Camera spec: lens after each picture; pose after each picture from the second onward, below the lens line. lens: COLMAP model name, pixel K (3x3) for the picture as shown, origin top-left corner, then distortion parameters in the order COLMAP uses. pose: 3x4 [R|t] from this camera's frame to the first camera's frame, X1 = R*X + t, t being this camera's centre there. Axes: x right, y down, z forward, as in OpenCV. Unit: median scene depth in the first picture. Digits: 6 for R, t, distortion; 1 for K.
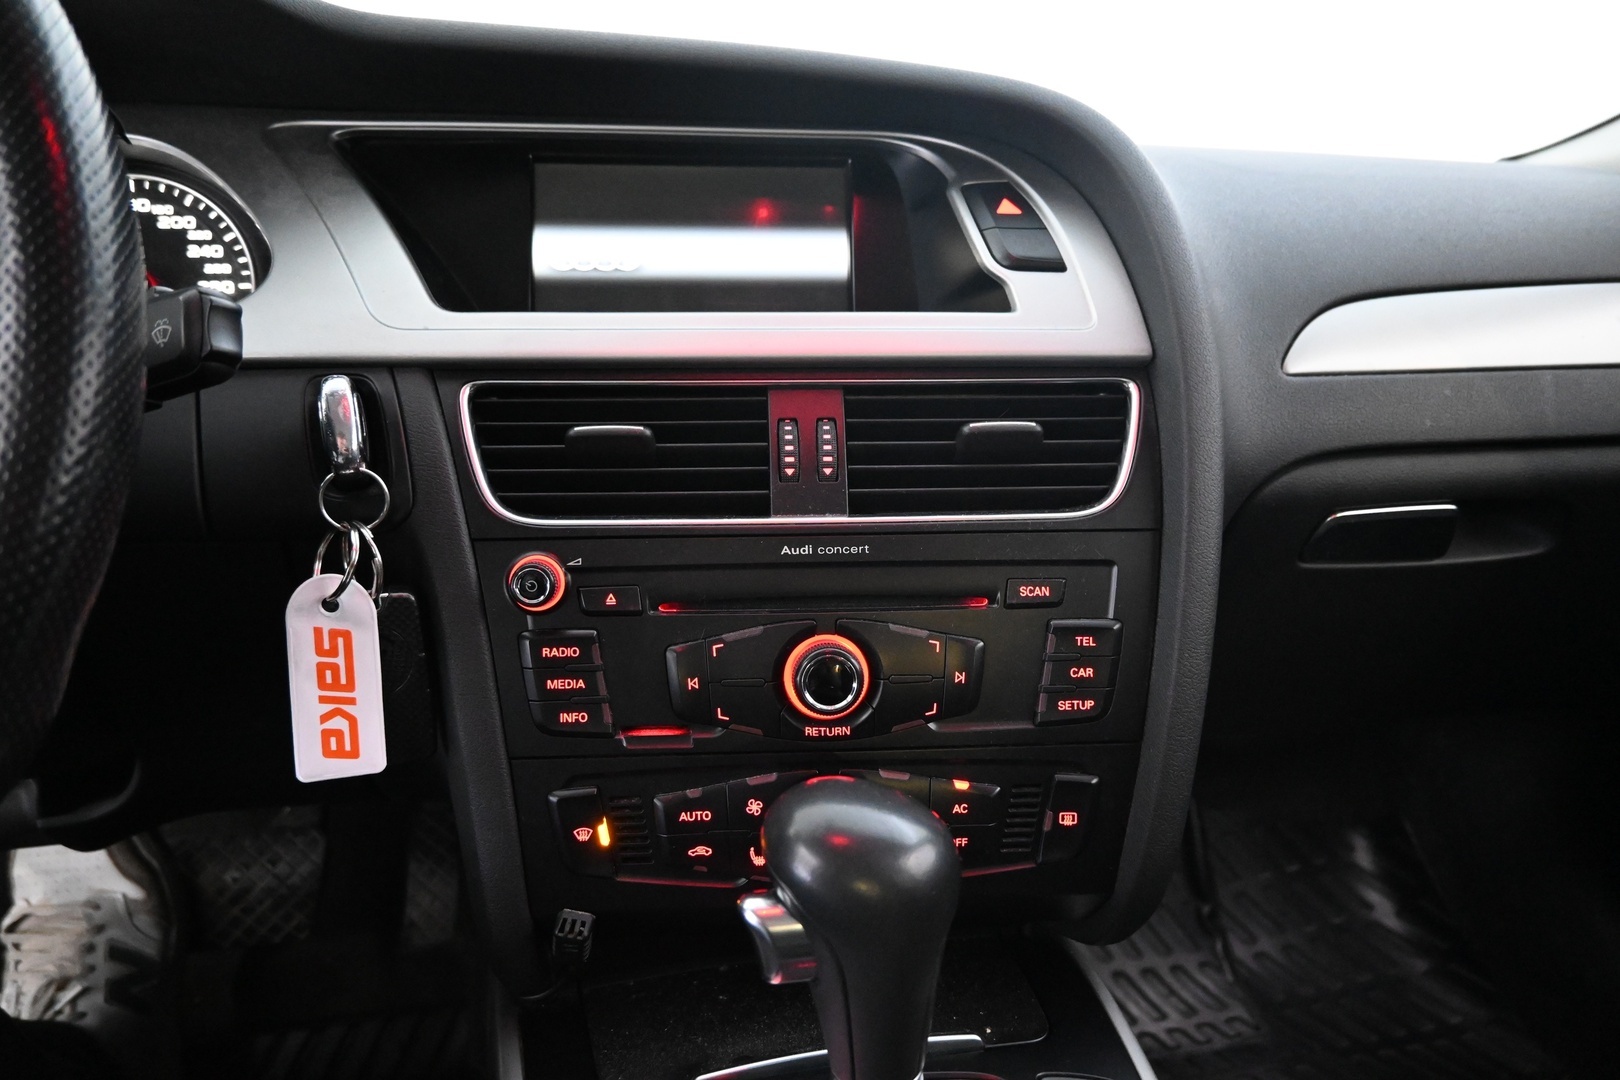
lens RADIAL K [[1121.5, 0, 814.8], [0, 1121.5, 526.2], [0, 0, 1]] dist [-0.001235, -0.000073]
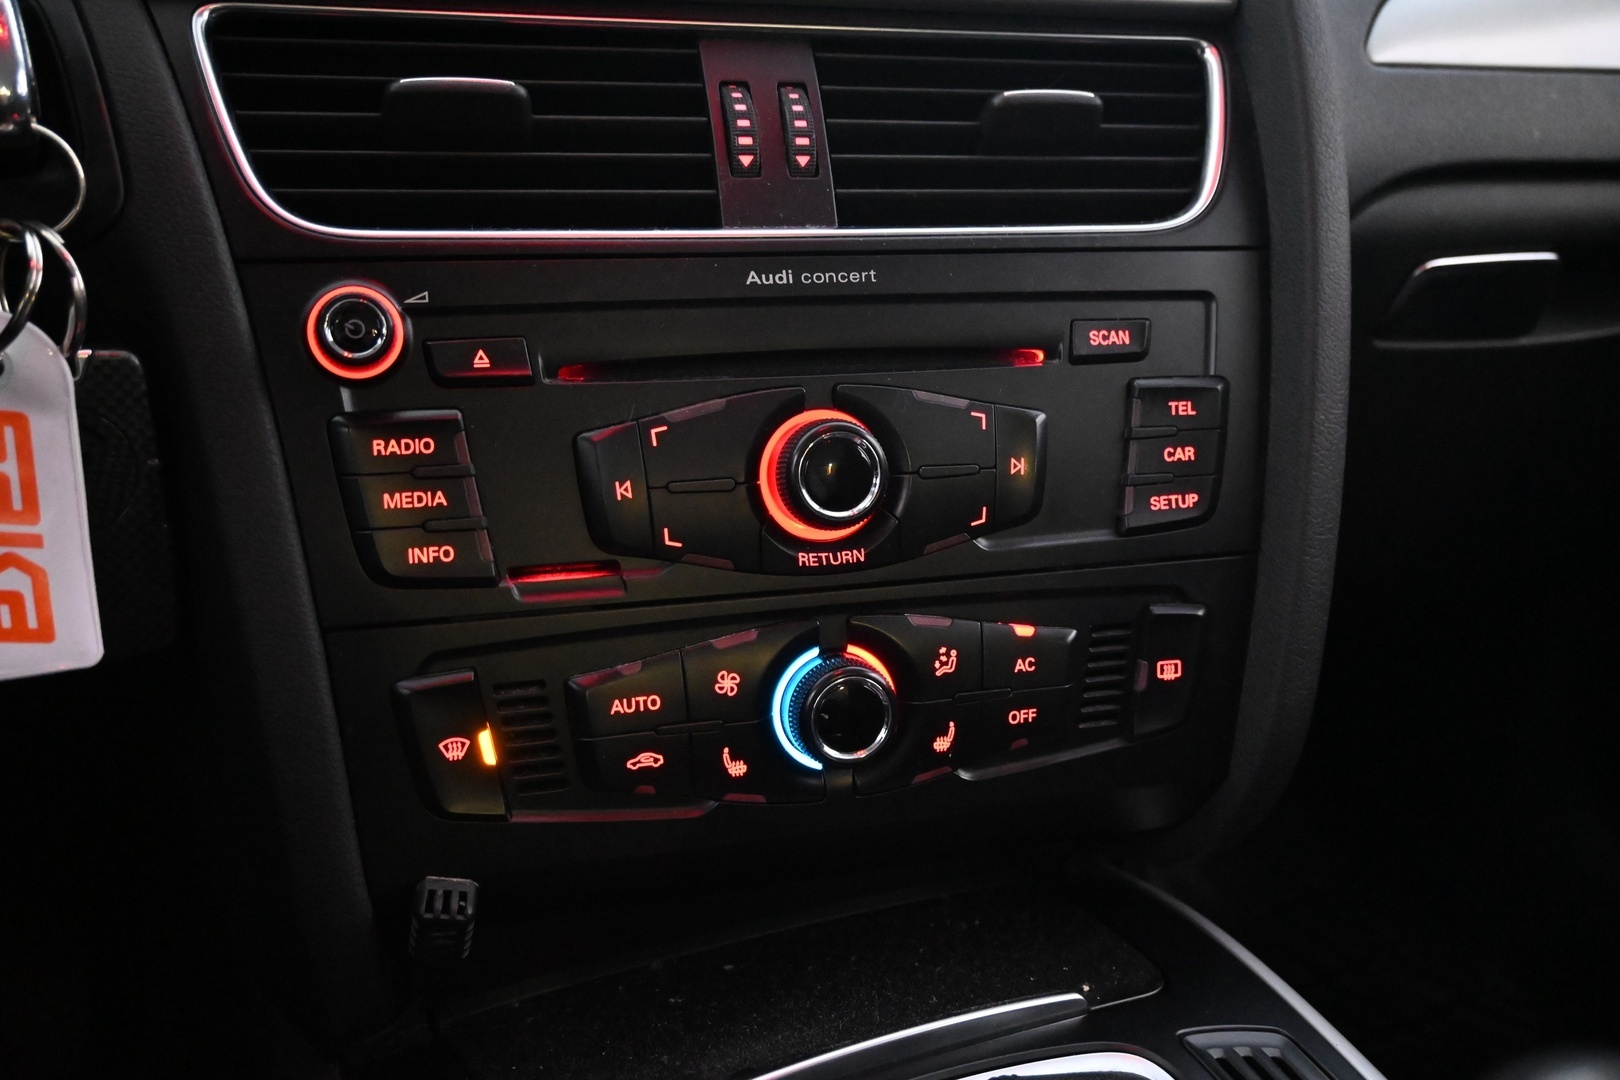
lens RADIAL K [[1490.0, 0, 808.3], [0, 1490.0, 544.2], [0, 0, 1]] dist [-0.001889, 0.000000]
pose [[0.969785, -0.056824, 0.237252, -0.204559], [0.056059, 0.998378, 0.009972, 0.165647], [-0.237434, 0.003630, 0.971397, 0.168970]]
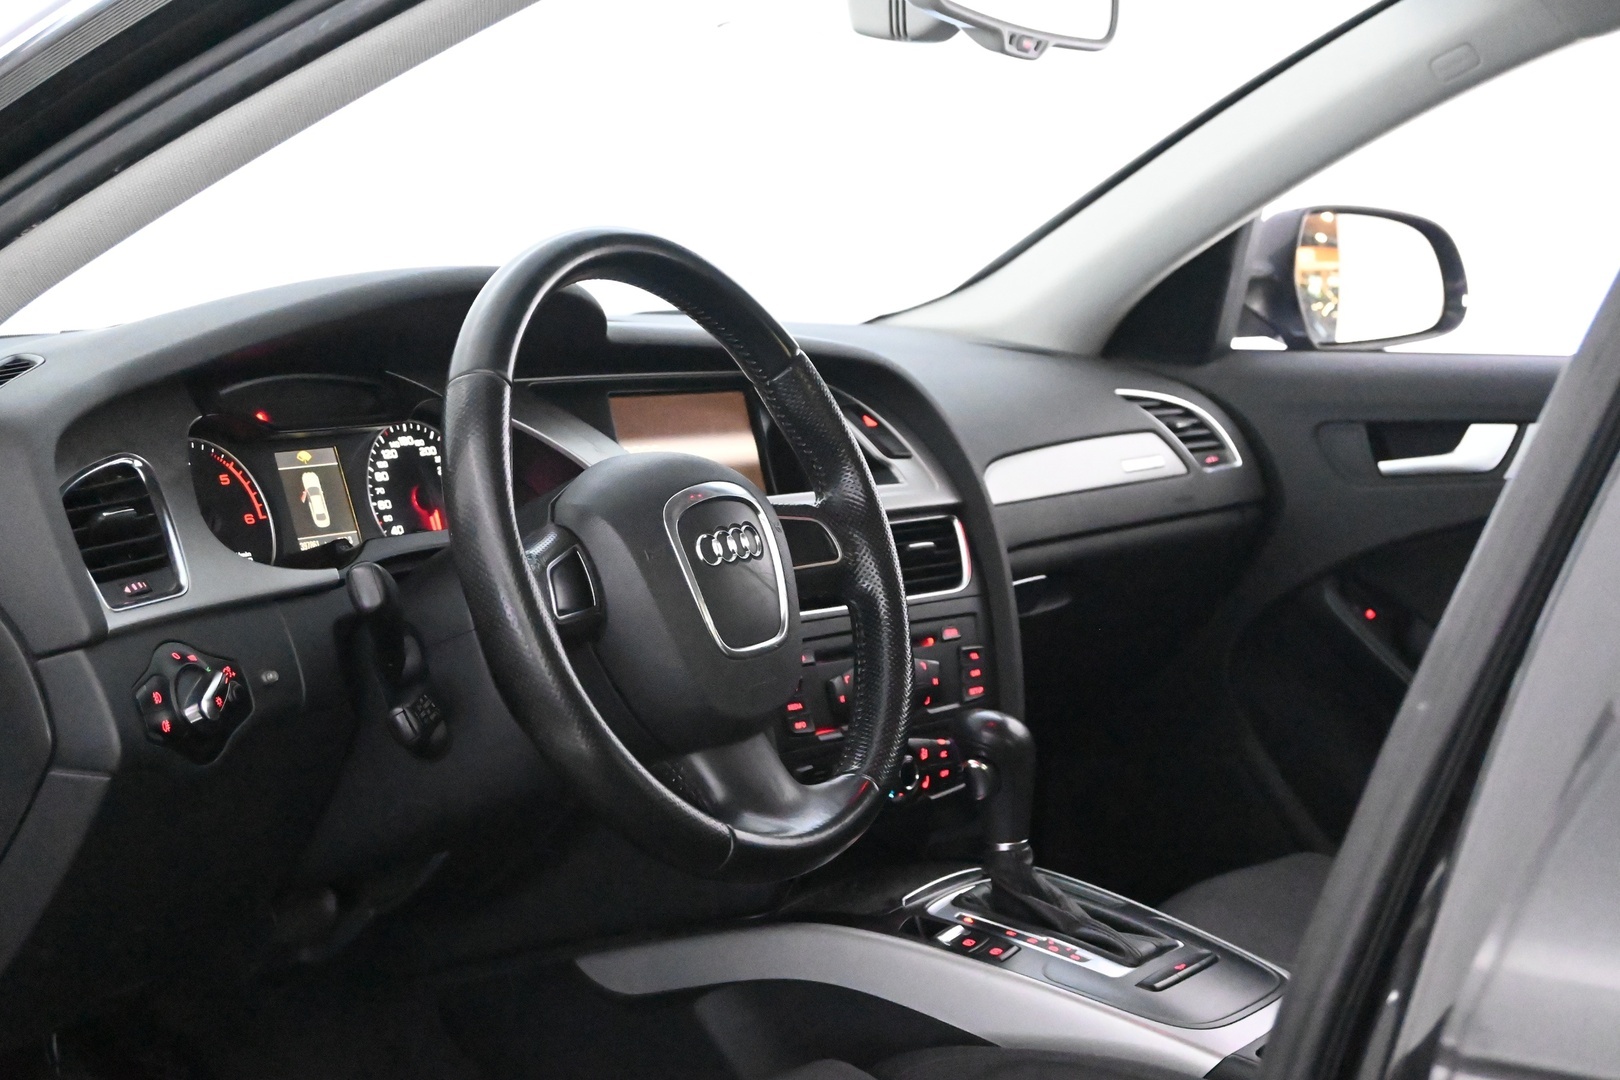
lens RADIAL K [[2724.6, 0, 809.8], [0, 2724.6, 540.5], [0, 0, 1]] dist [-0.010213, 0.000000]
pose [[0.699112, -0.072531, 0.711324, -3.169712], [0.162197, 0.984994, -0.058976, 0.137483], [-0.696372, 0.156605, 0.700386, -2.014096]]
